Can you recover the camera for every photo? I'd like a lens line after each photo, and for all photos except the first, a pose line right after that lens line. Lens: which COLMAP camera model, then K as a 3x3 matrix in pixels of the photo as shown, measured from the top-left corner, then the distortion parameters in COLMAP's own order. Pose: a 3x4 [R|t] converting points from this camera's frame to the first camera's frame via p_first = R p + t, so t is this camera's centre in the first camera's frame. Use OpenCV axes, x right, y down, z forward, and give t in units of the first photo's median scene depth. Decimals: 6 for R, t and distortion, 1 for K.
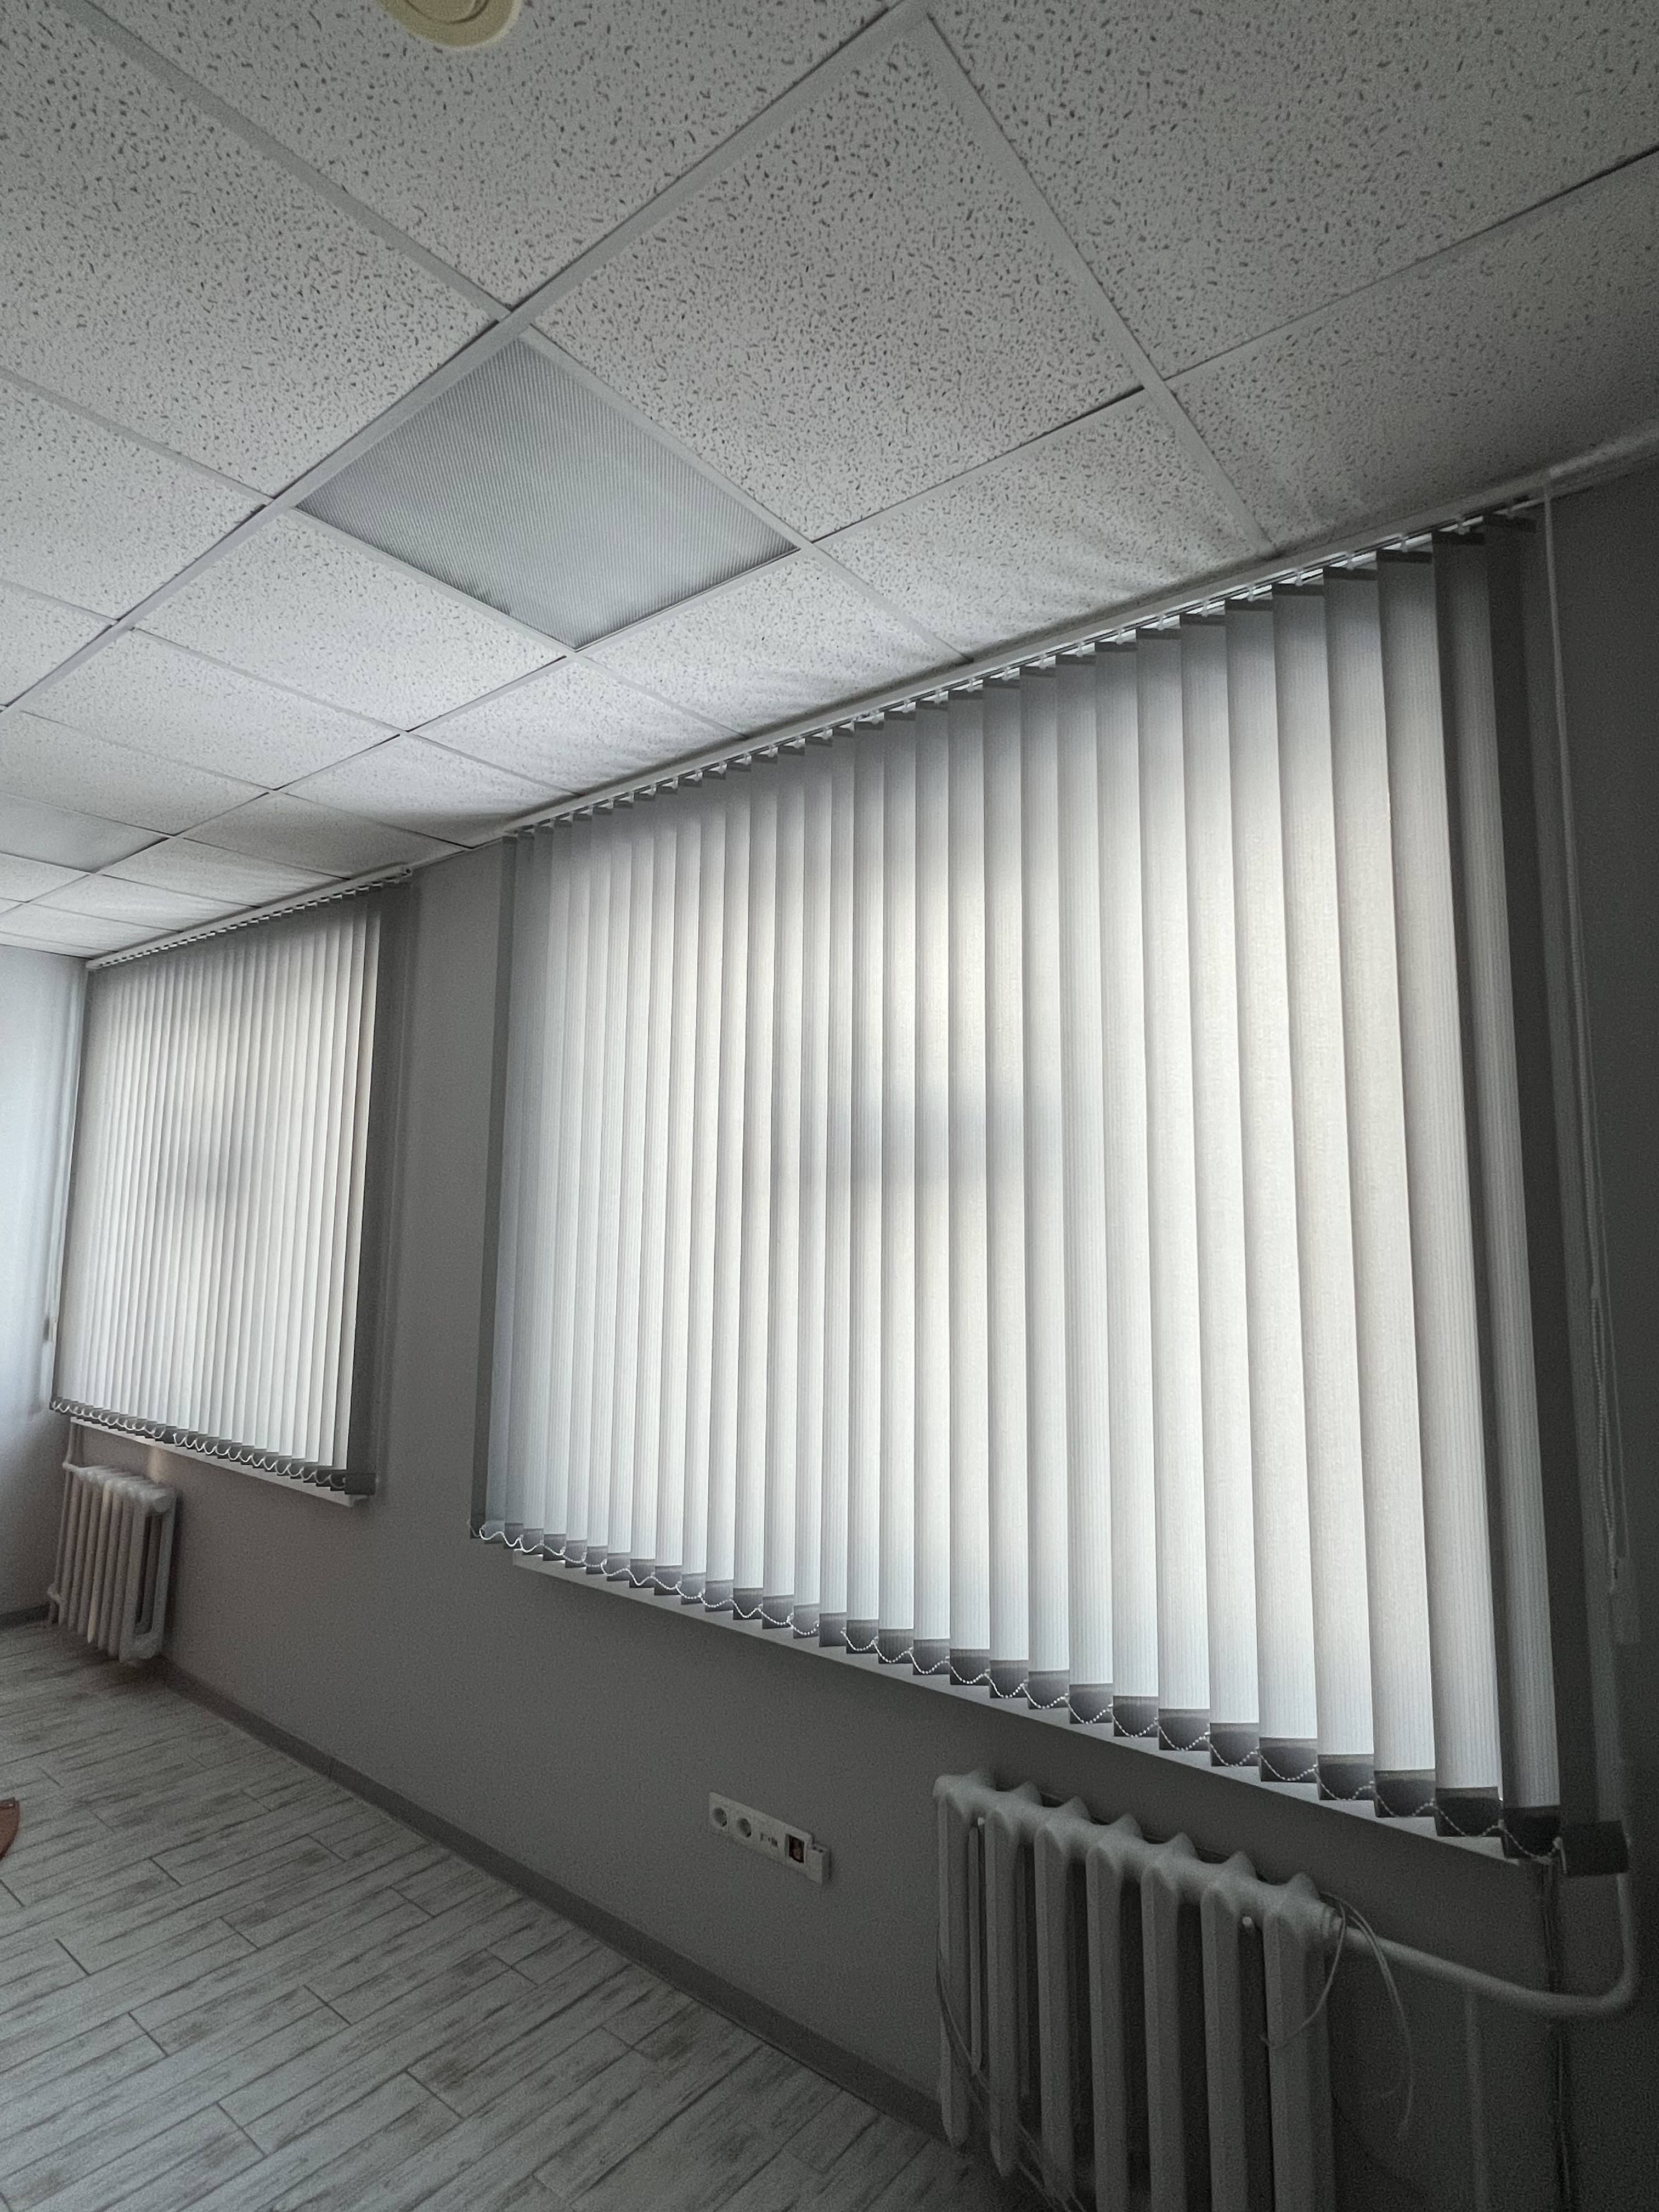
lens RADIAL K [[1142.5, 0, 829.5], [0, 1142.5, 1106.0], [0, 0, 1]] dist [-0.003441, -0.000621]
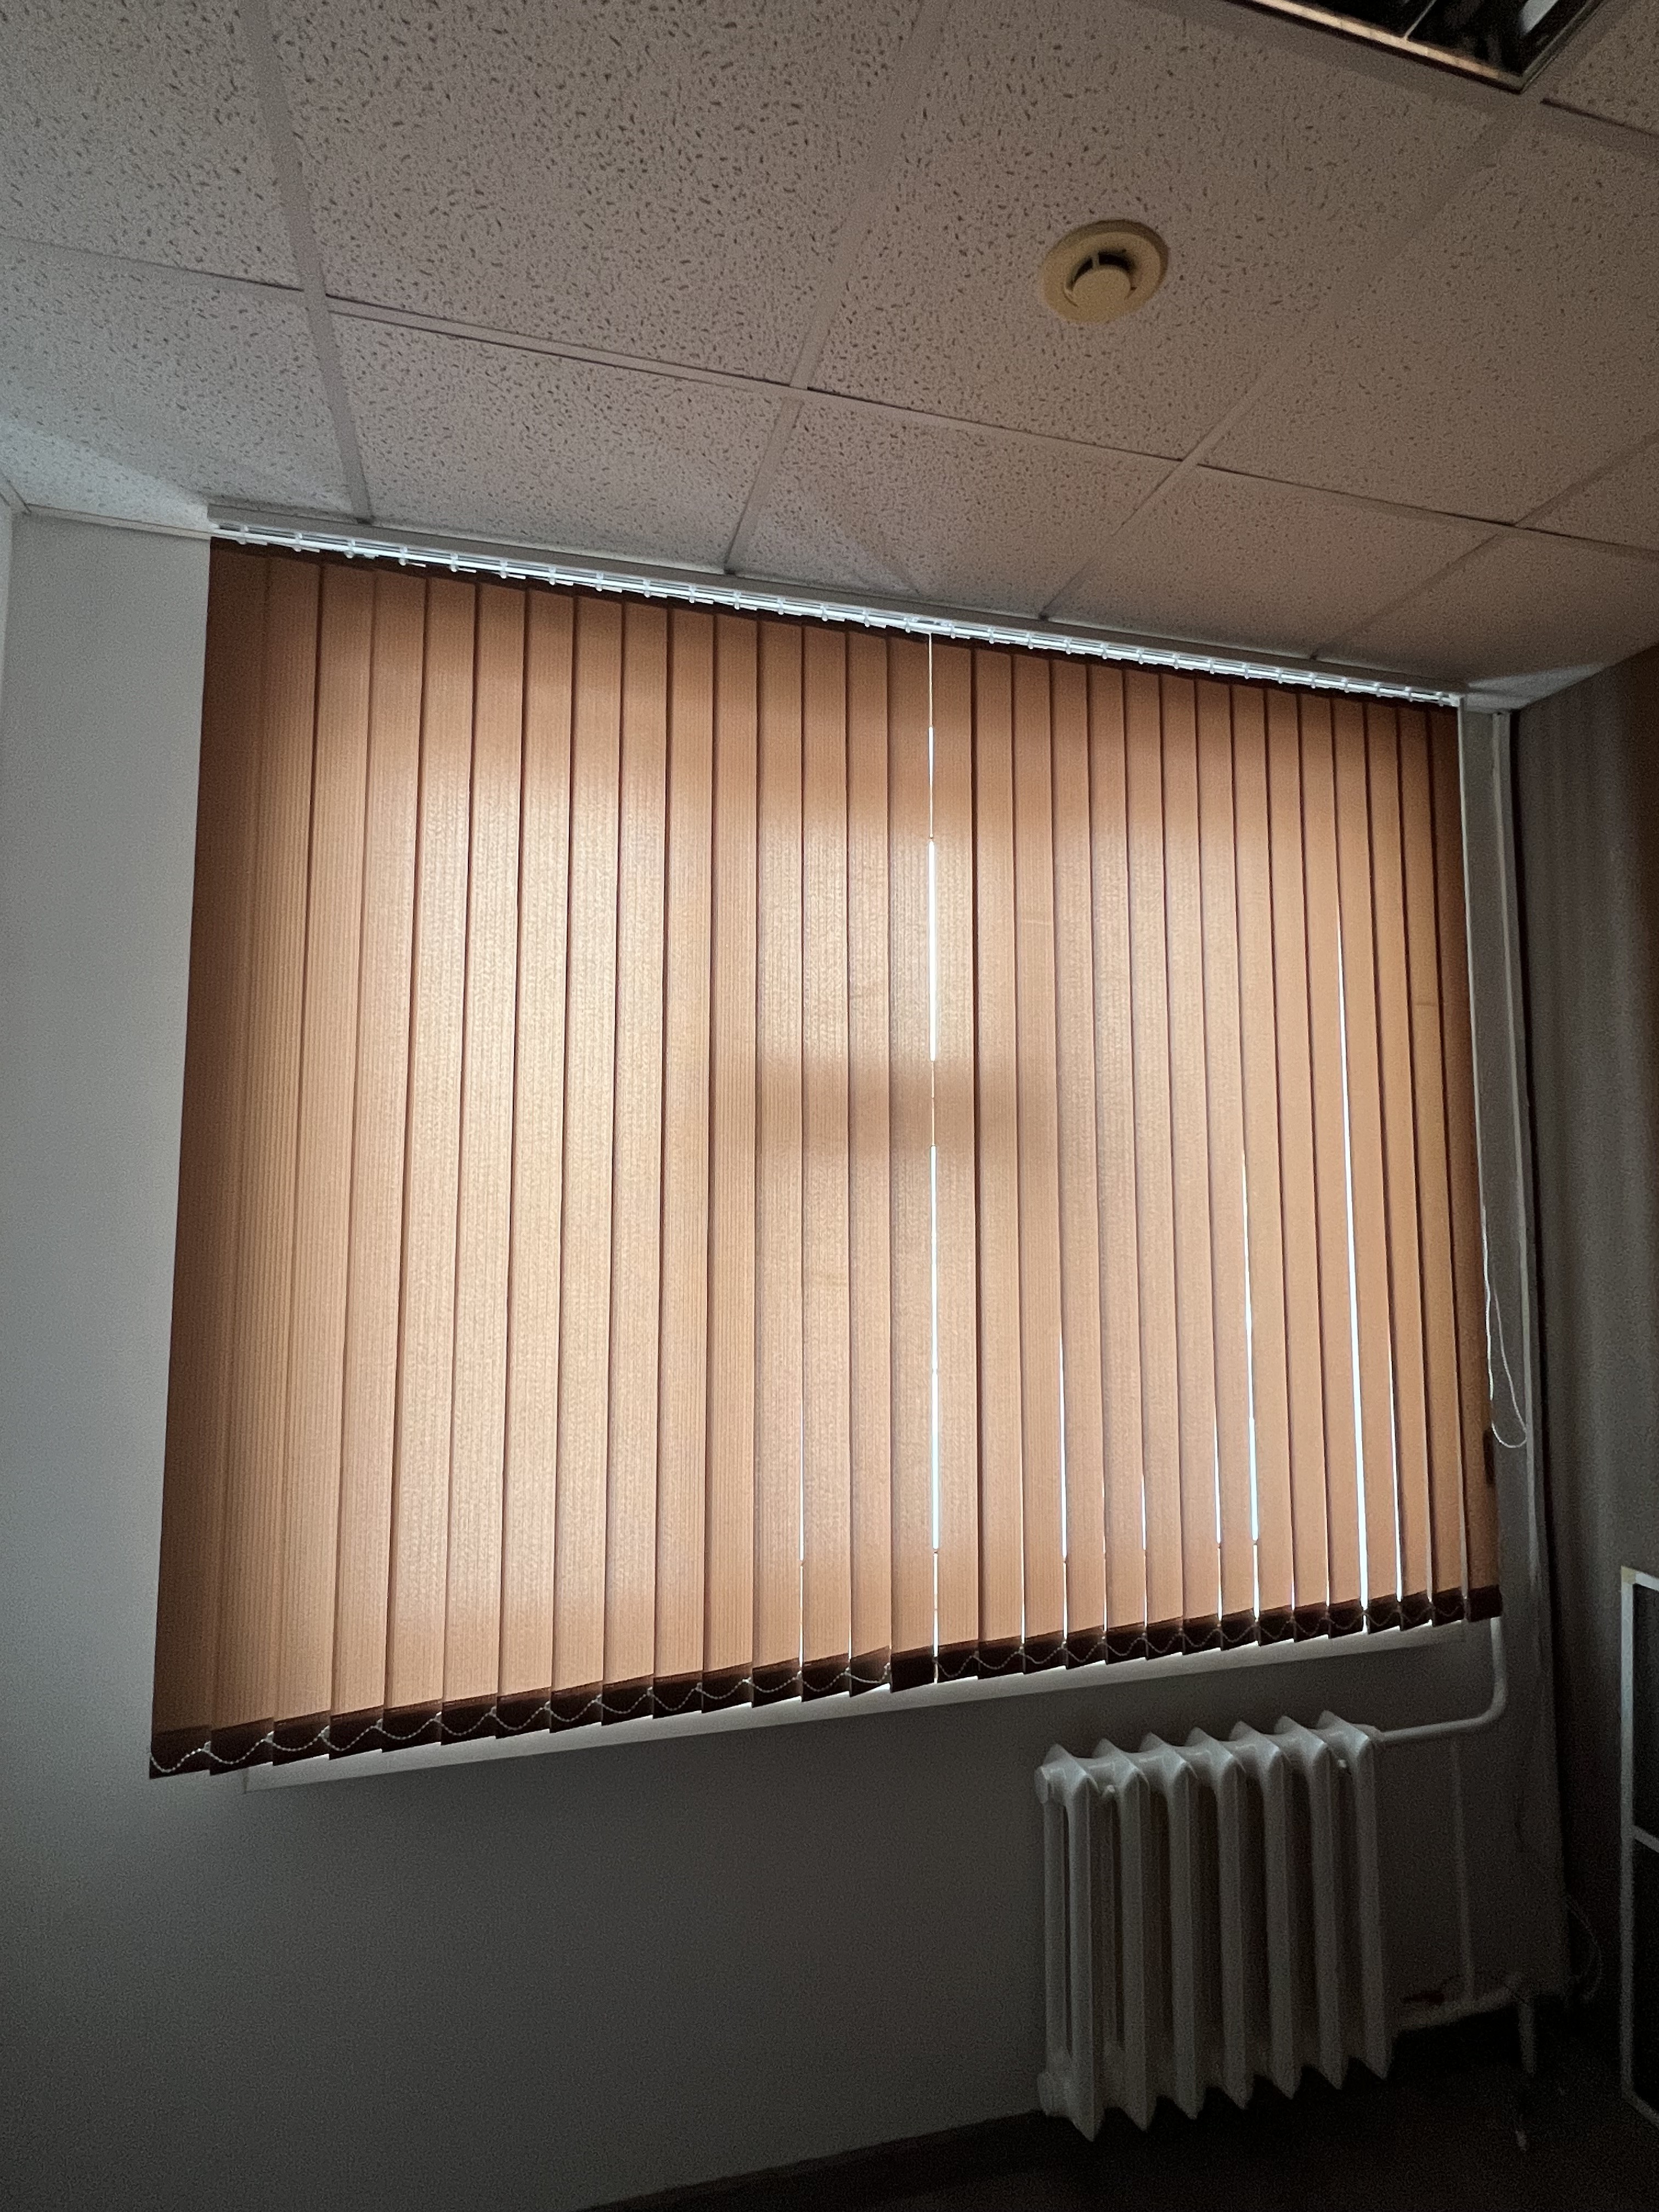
lens RADIAL K [[1100.0, 0, 829.5], [0, 1100.0, 1106.0], [0, 0, 1]] dist [-0.003961, -0.000162]
pose [[0.601660, 0.056657, 0.796741, -0.657514], [-0.073743, 0.997161, -0.015222, 0.042191], [-0.795341, -0.049596, 0.604130, 0.506841]]
